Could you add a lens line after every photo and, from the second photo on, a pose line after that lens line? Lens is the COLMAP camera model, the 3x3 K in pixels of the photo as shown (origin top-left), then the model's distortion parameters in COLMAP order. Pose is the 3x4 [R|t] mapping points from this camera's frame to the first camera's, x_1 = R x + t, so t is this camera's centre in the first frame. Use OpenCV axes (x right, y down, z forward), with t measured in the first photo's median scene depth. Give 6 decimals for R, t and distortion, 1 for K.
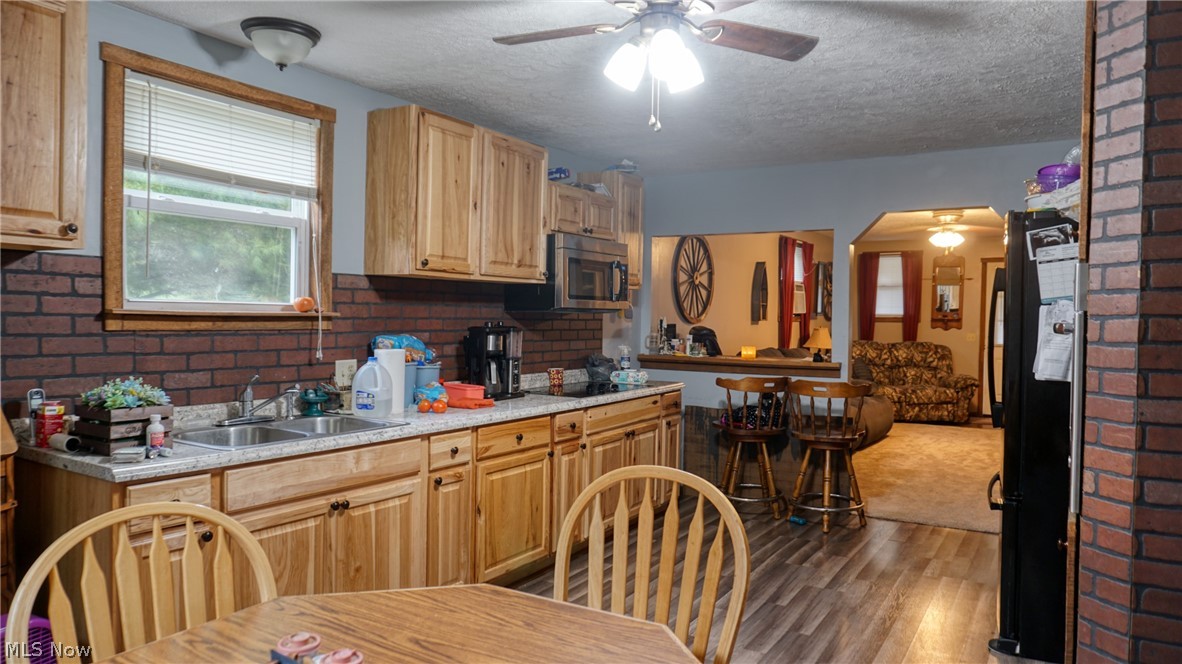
lens RADIAL K [[793.5, 0, 592.2], [0, 793.5, 337.3], [0, 0, 1]] dist [-0.049348, 0.043324]
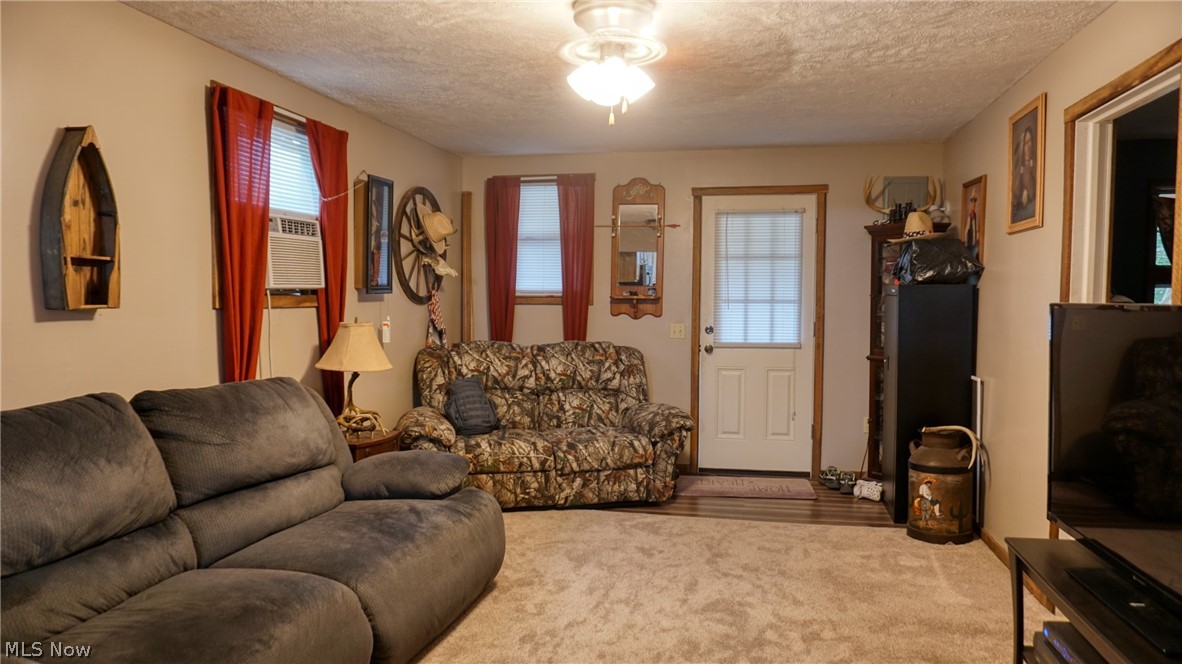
lens RADIAL K [[793.5, 0, 592.2], [0, 793.5, 337.3], [0, 0, 1]] dist [-0.049348, 0.043324]
pose [[0.943413, -0.023653, 0.330774, 0.247323], [0.015349, 0.999499, 0.027695, -0.012279], [-0.331264, -0.021051, 0.943303, 0.508329]]
